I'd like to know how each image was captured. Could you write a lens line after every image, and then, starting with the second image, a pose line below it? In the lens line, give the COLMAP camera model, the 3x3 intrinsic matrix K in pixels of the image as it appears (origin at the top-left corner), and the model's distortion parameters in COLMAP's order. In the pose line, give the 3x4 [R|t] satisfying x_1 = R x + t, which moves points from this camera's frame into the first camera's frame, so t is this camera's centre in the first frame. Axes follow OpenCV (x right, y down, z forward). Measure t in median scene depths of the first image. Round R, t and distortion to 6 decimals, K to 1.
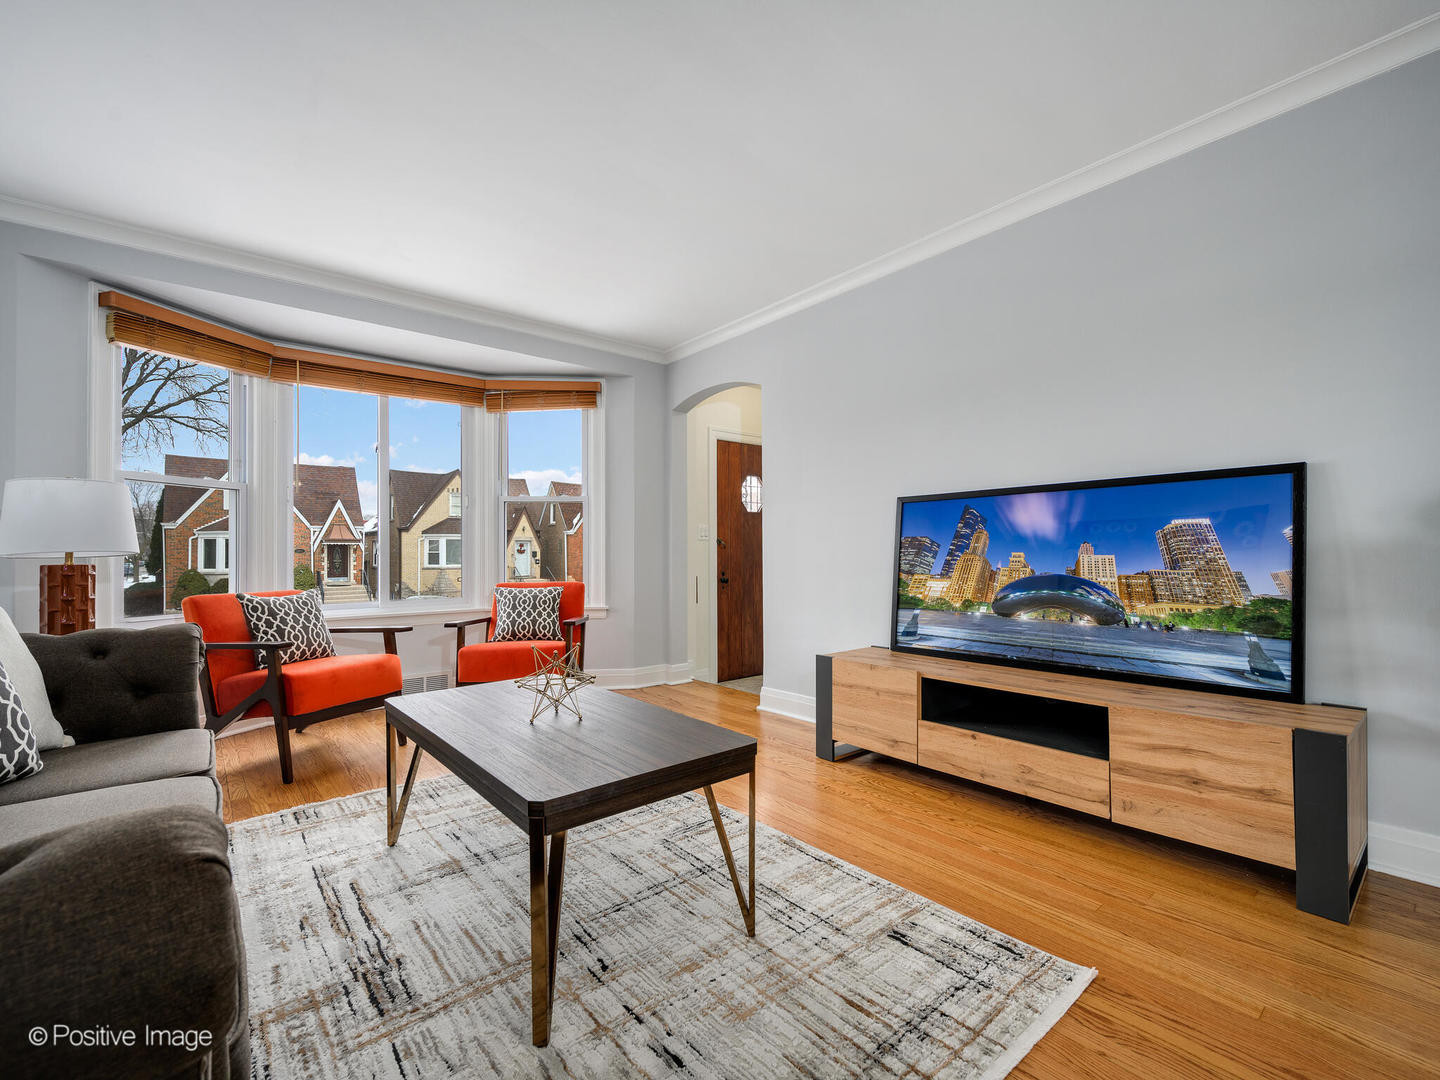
lens RADIAL K [[638.8, 0, 728.4], [0, 638.8, 545.1], [0, 0, 1]] dist [0.000008, 0.000301]
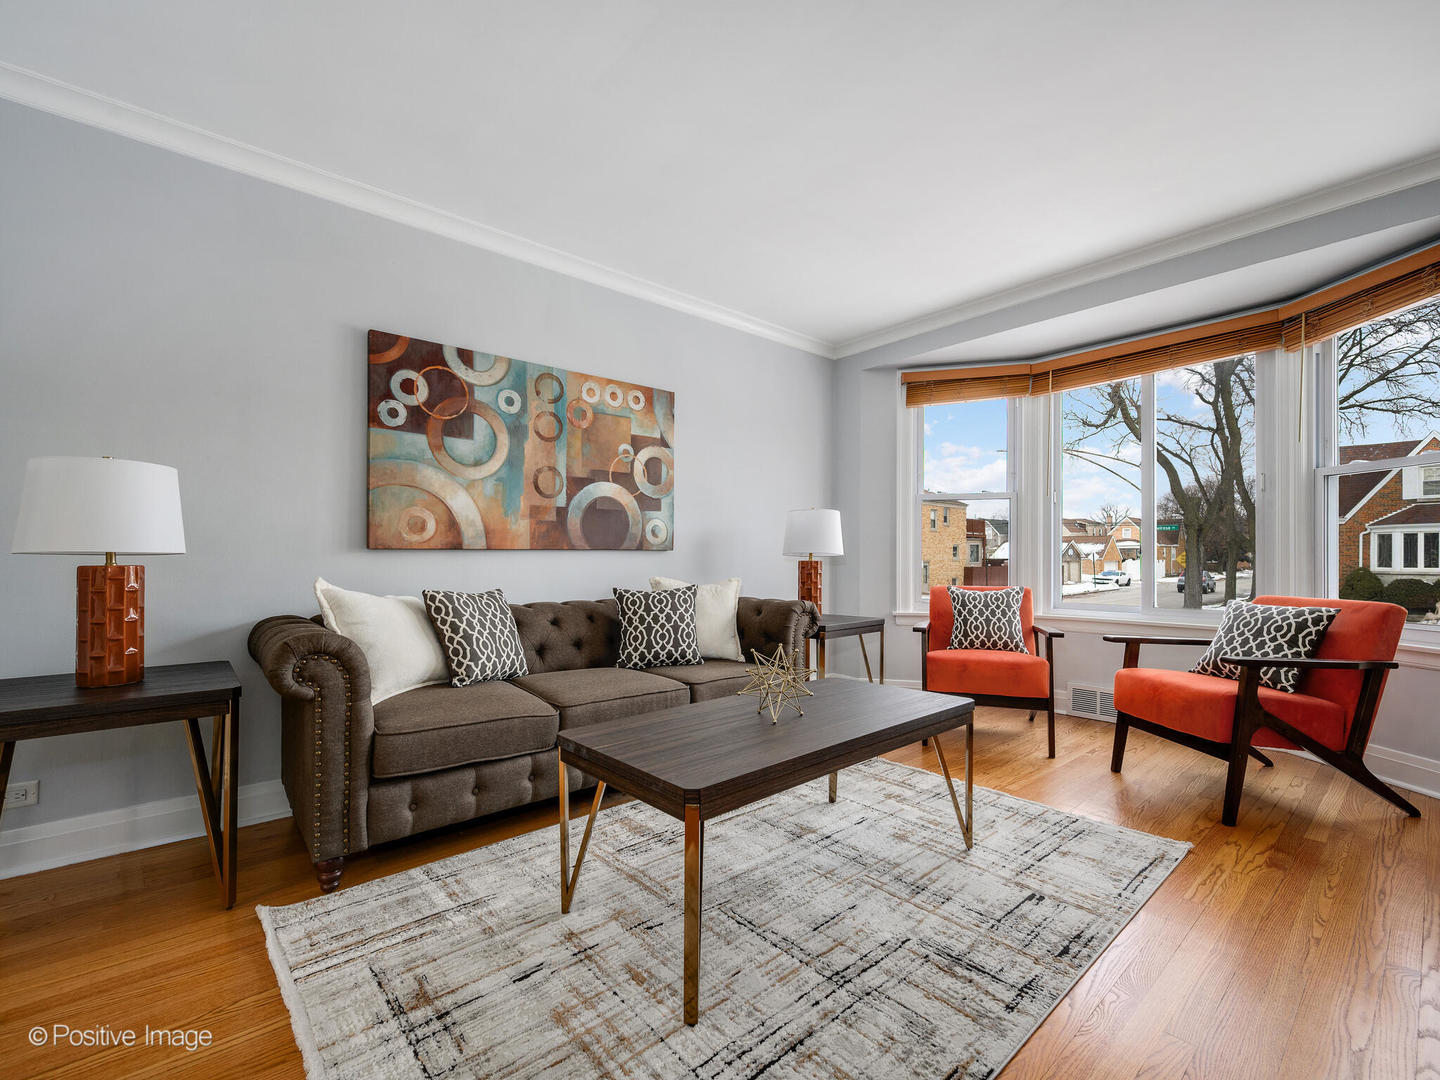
lens RADIAL K [[638.8, 0, 728.4], [0, 638.8, 545.1], [0, 0, 1]] dist [0.000008, 0.000301]
pose [[0.022213, -0.009700, -0.999706, 0.438442], [0.015364, 0.999838, -0.009360, 0.001755], [0.999635, -0.015152, 0.022359, 0.527186]]
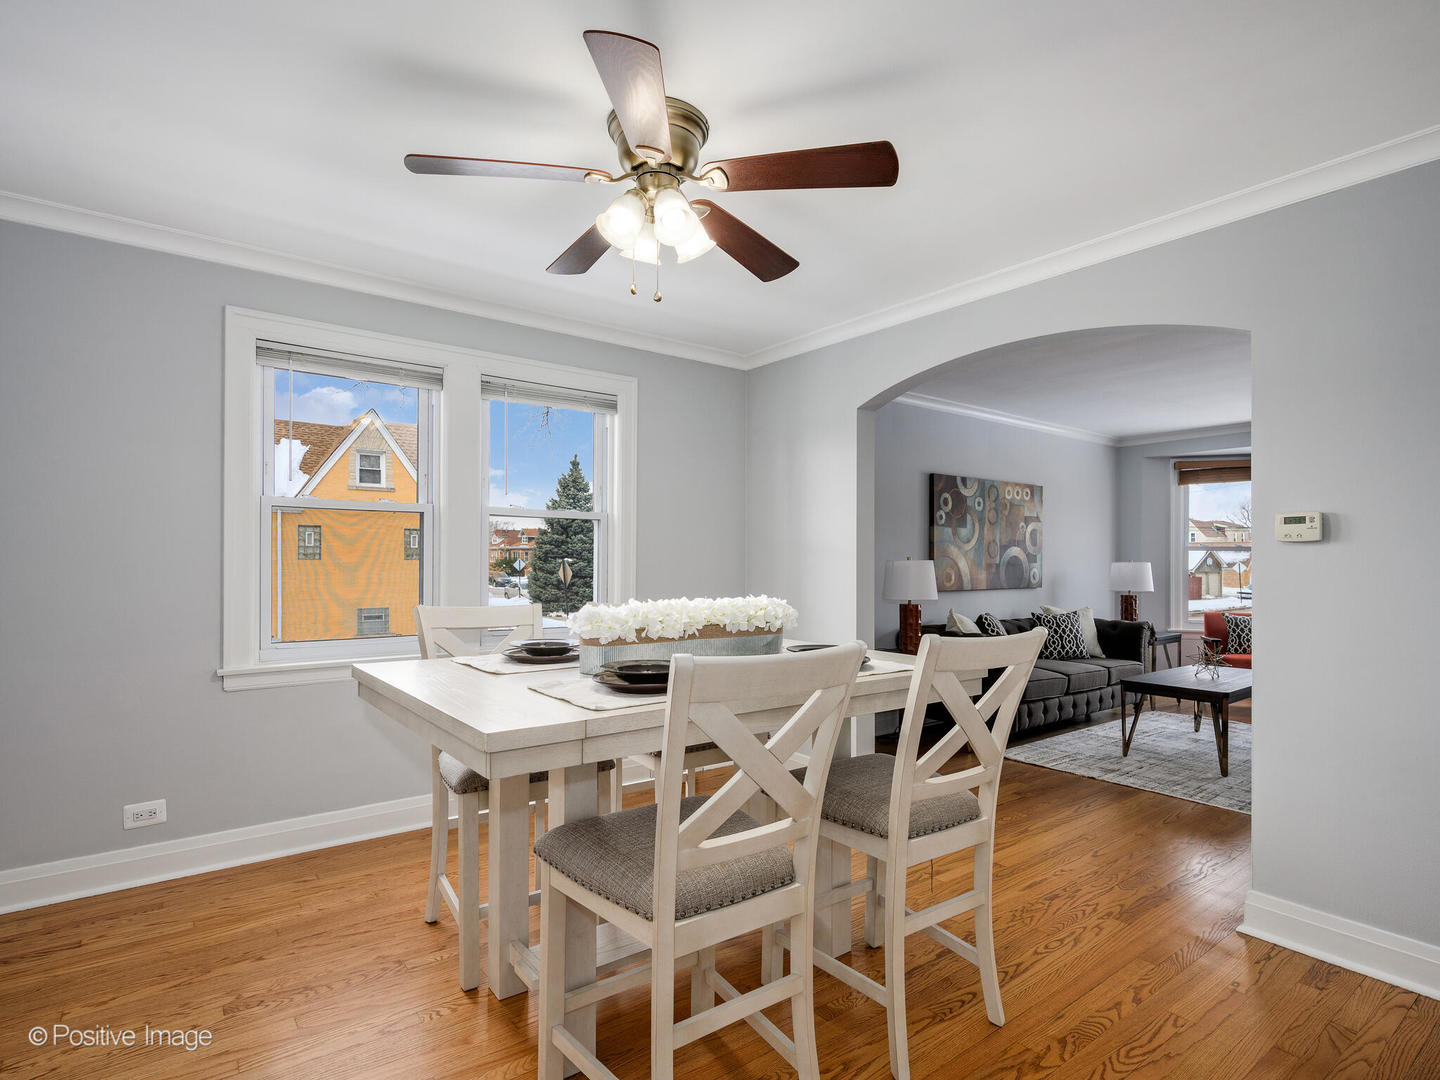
lens RADIAL K [[755.0, 0, 720.0], [0, 755.0, 540.0], [0, 0, 1]] dist [-0.001060, 0.000045]
pose [[-0.048555, -0.016609, -0.998682, 1.444505], [0.006841, 0.999833, -0.016960, -0.104354], [0.998797, -0.007655, -0.048434, -0.341635]]
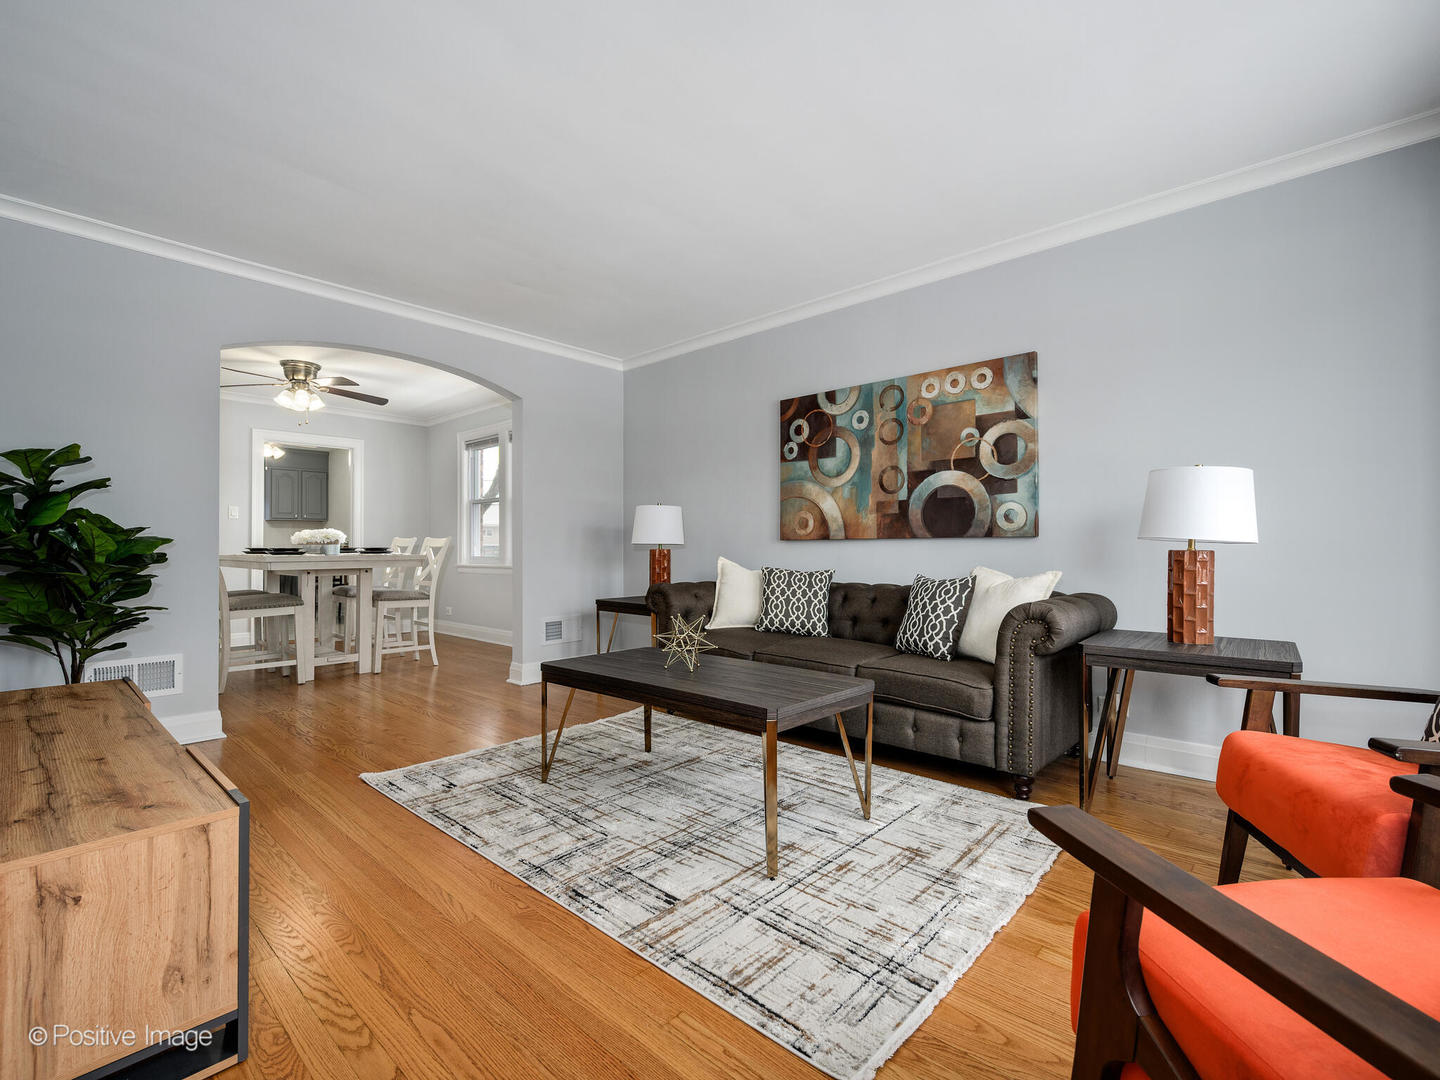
lens RADIAL K [[649.4, 0, 723.1], [0, 649.4, 535.0], [0, 0, 1]] dist [0.000351, 0.000100]
pose [[-0.991036, -0.005152, -0.133493, -0.104889], [0.000900, 0.998976, -0.045238, 0.040341], [0.133590, -0.044952, -0.990017, 1.367498]]
